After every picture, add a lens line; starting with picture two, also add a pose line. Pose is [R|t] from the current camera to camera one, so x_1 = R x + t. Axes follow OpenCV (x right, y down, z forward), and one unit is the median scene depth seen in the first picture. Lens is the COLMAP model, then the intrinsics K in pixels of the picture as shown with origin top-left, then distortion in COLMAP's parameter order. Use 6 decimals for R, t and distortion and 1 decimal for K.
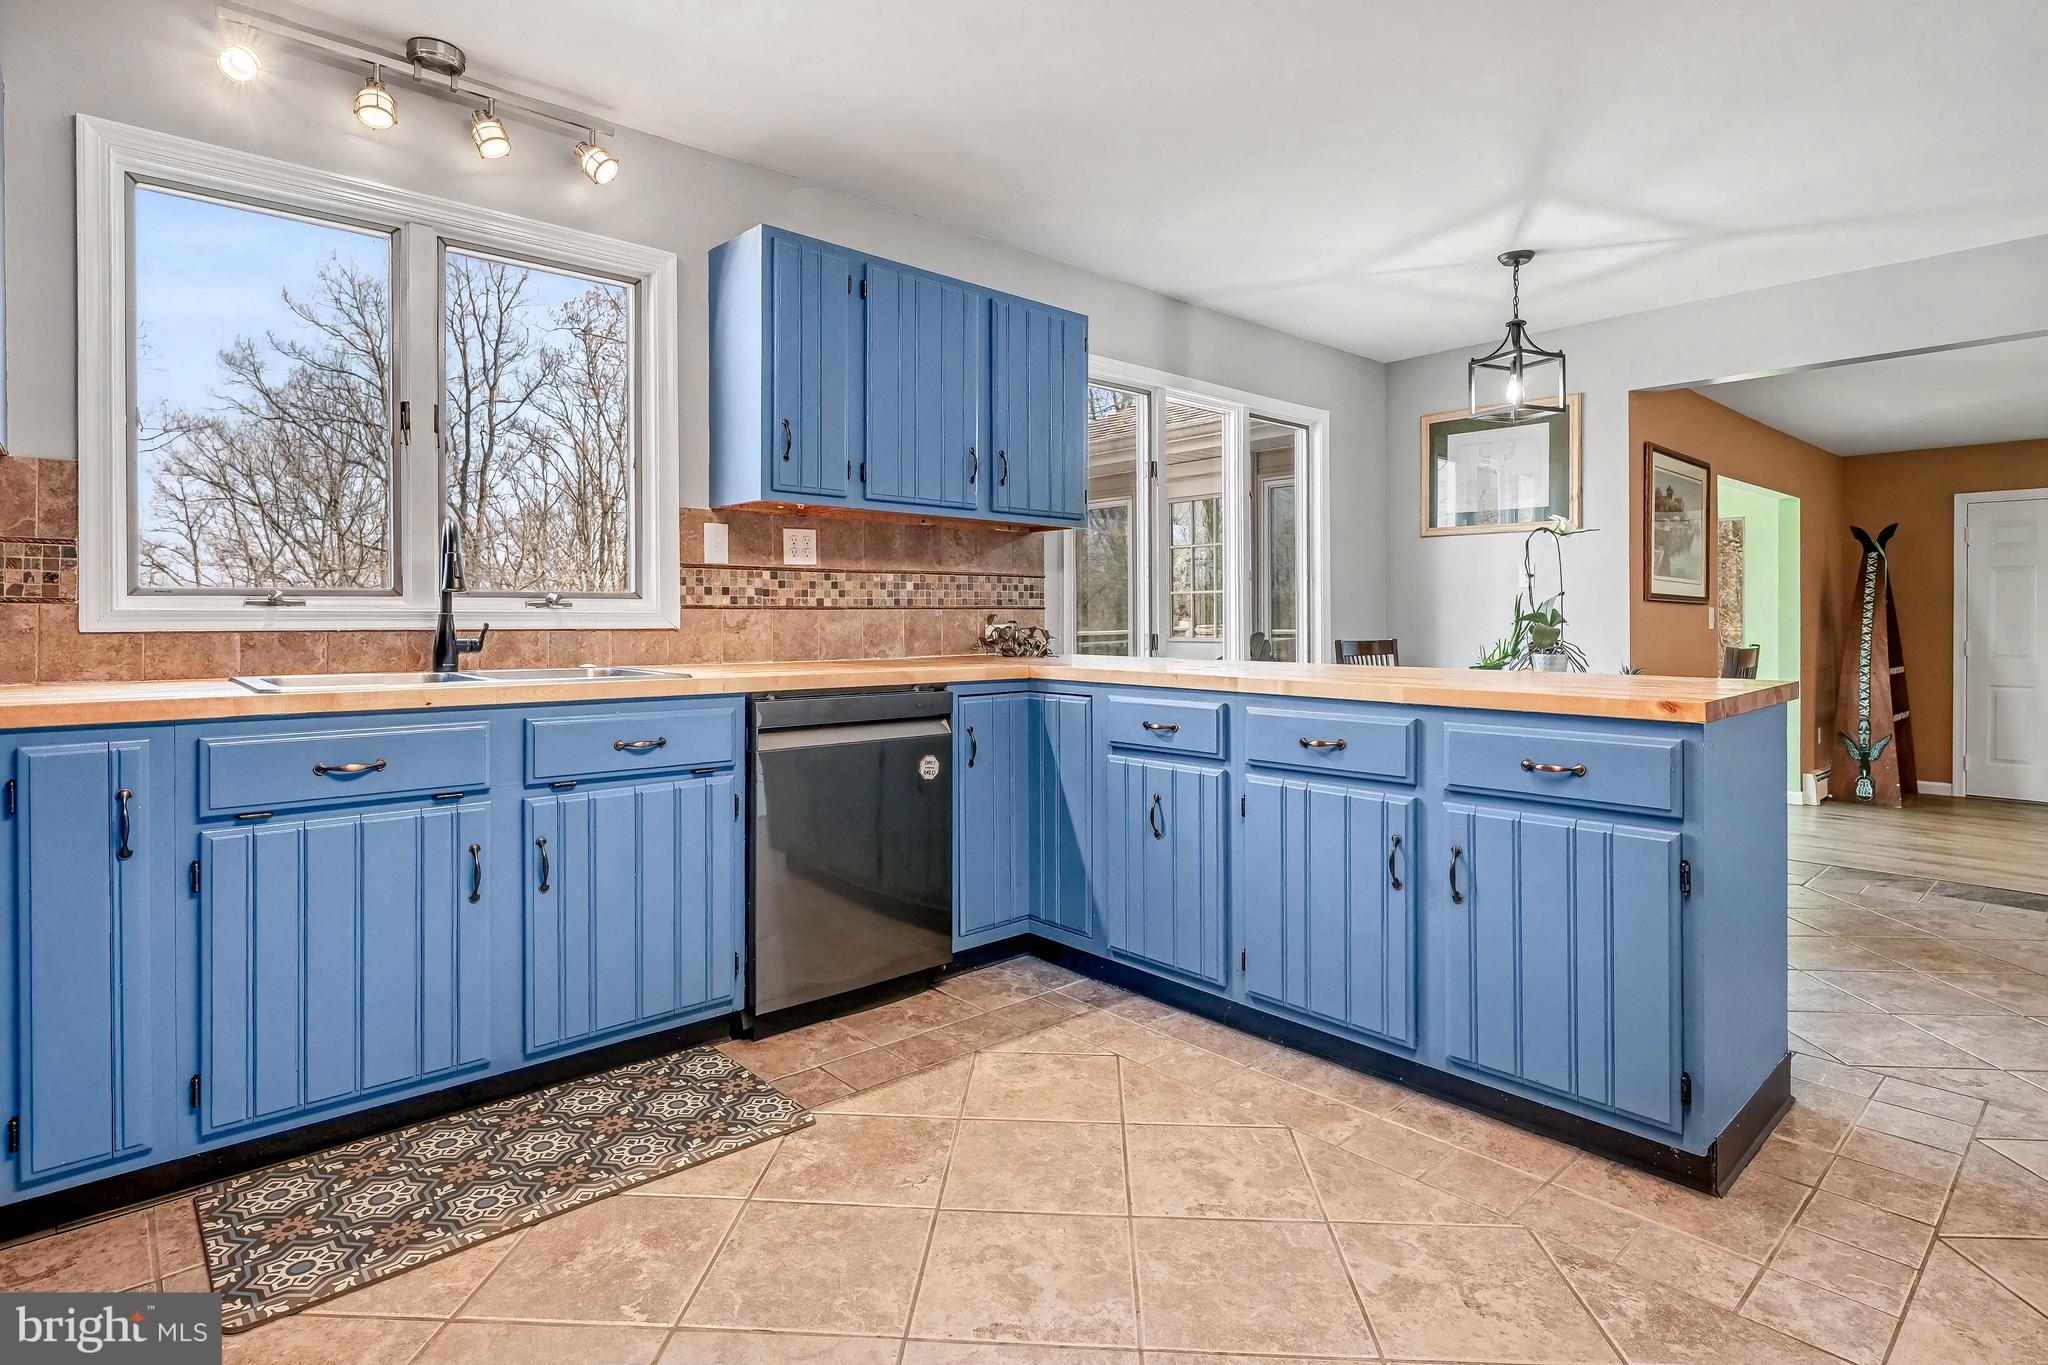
lens RADIAL K [[1054.8, 0, 1026.6], [0, 1054.8, 618.6], [0, 0, 1]] dist [-0.000930, 0.000378]
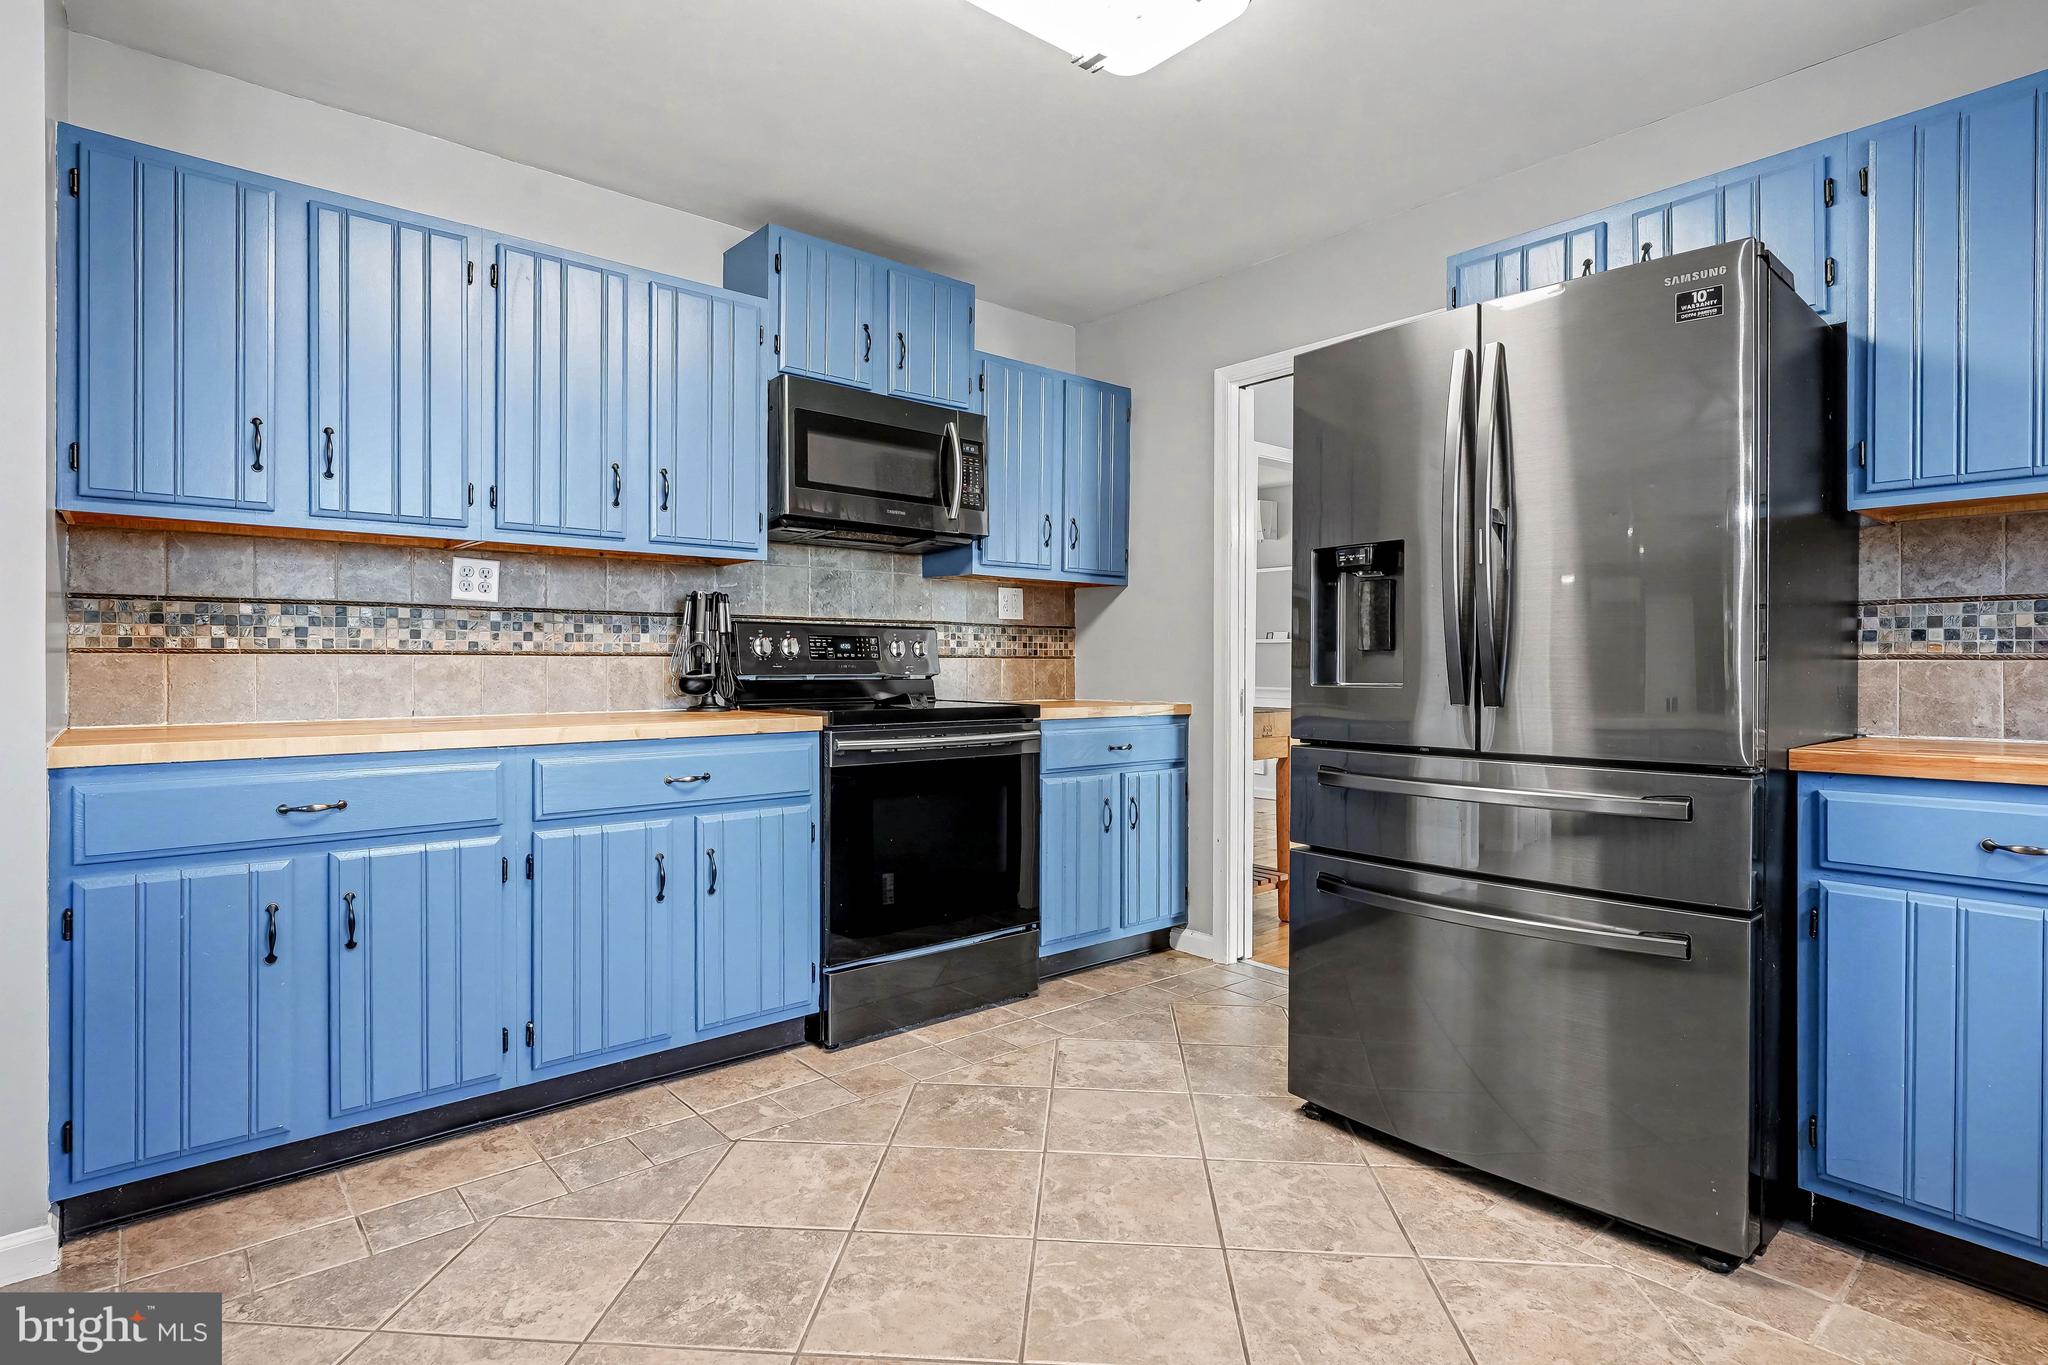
lens RADIAL K [[1034.6, 0, 1024.5], [0, 1034.6, 666.1], [0, 0, 1]] dist [-0.000760, -0.000023]
pose [[-0.999602, -0.002802, 0.028082, -0.848584], [-0.002759, 0.999995, 0.001598, -0.005615], [-0.028087, 0.001520, -0.999604, 1.820667]]
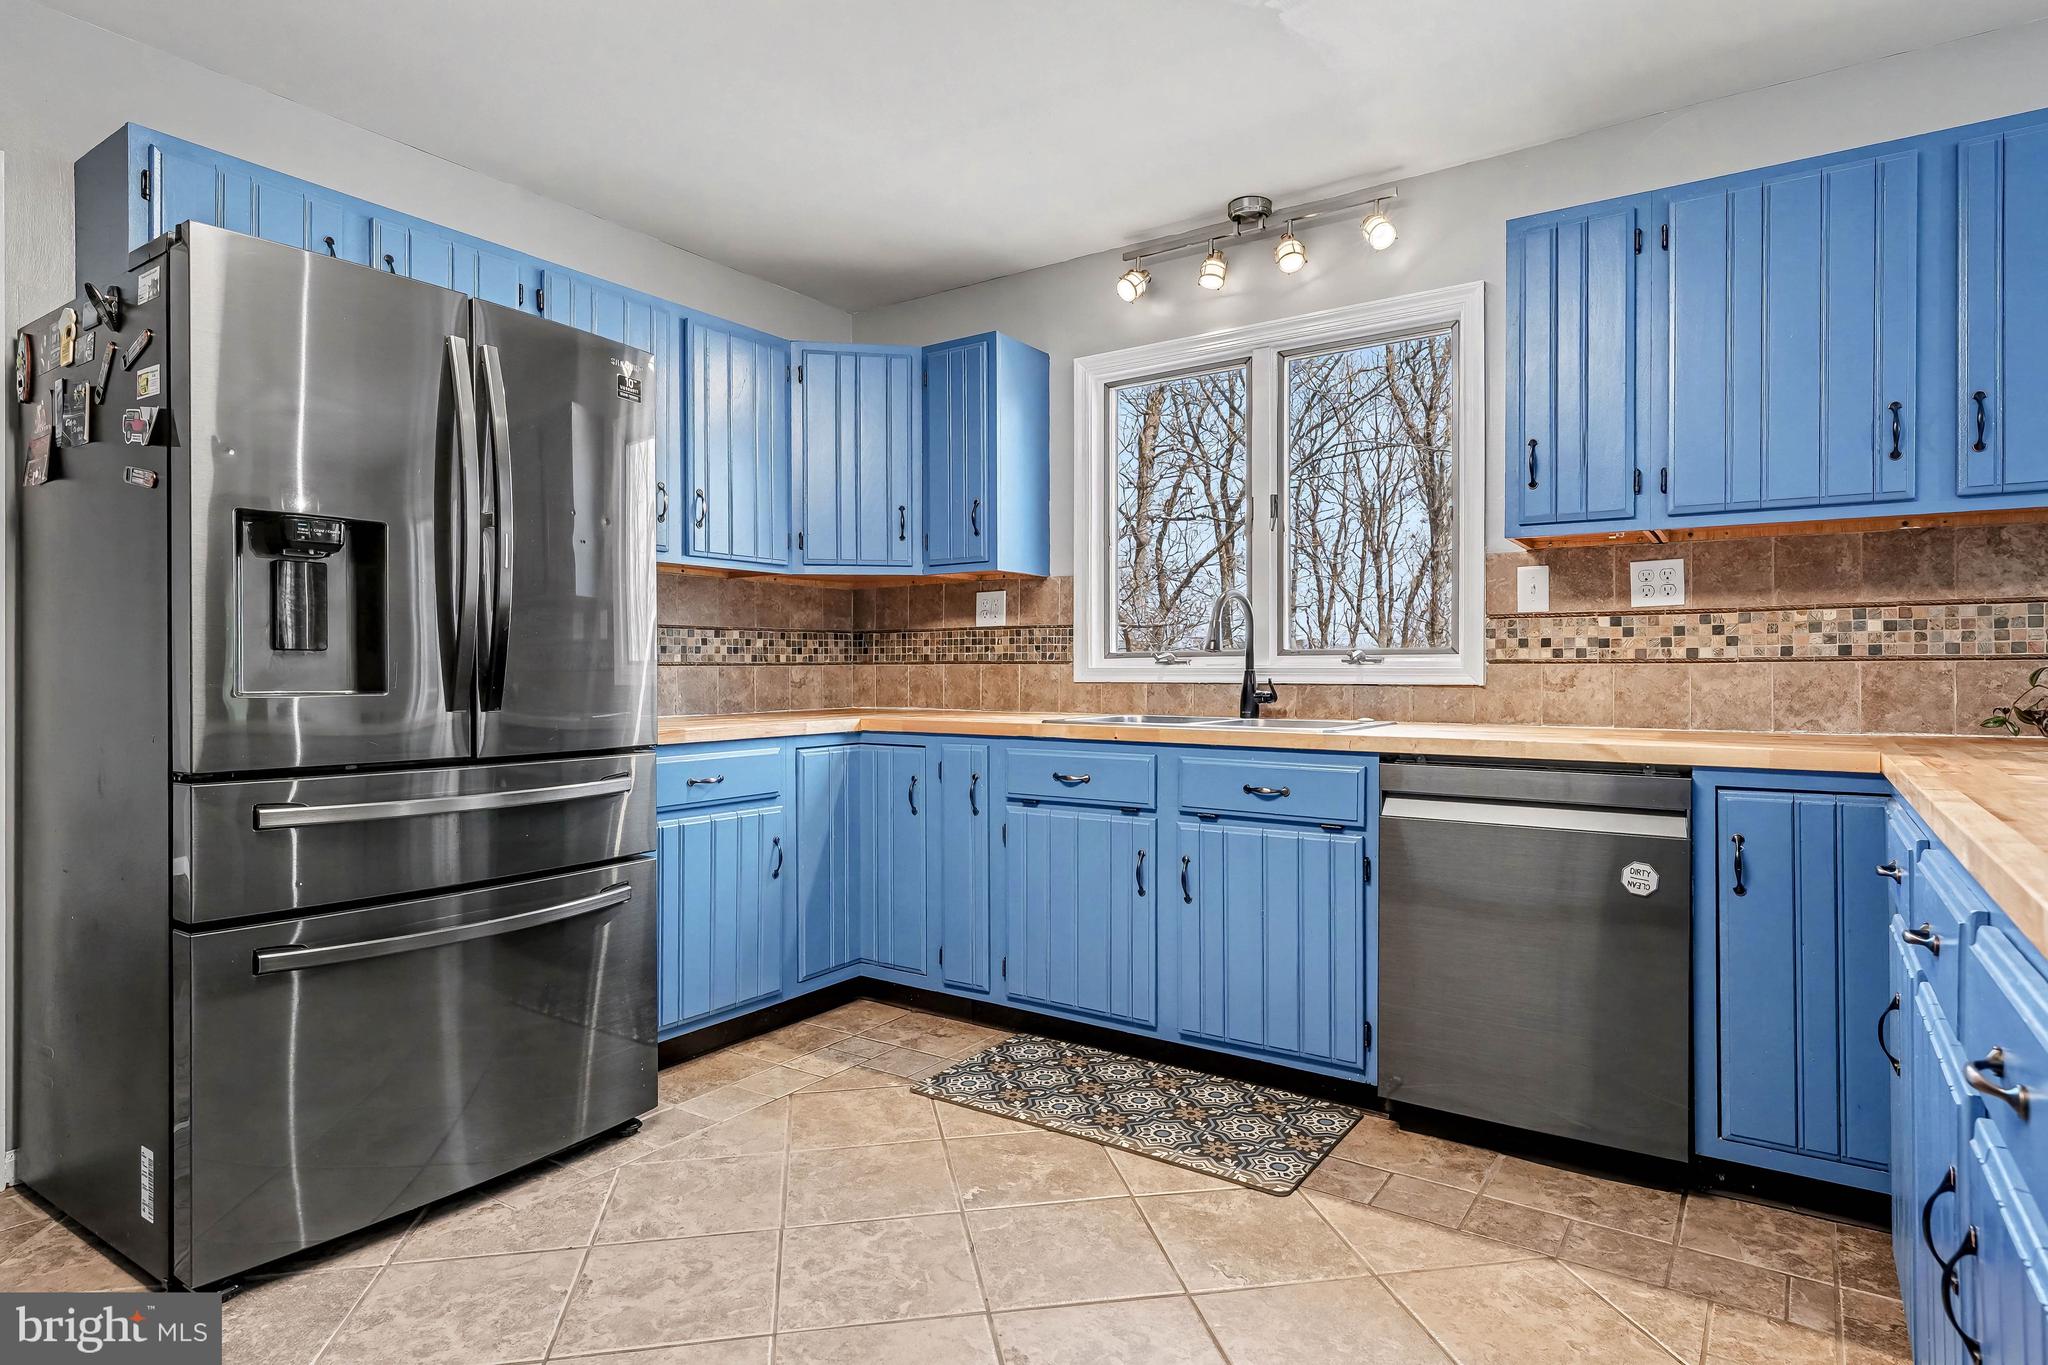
lens RADIAL K [[1111.4, 0, 1017.2], [0, 1111.4, 675.4], [0, 0, 1]] dist [-0.001841, 0.000008]
pose [[0.227216, 0.001830, -0.973843, 0.529863], [-0.002396, 0.999996, 0.001320, 0.000669], [0.973841, 0.002034, 0.227220, 0.385079]]
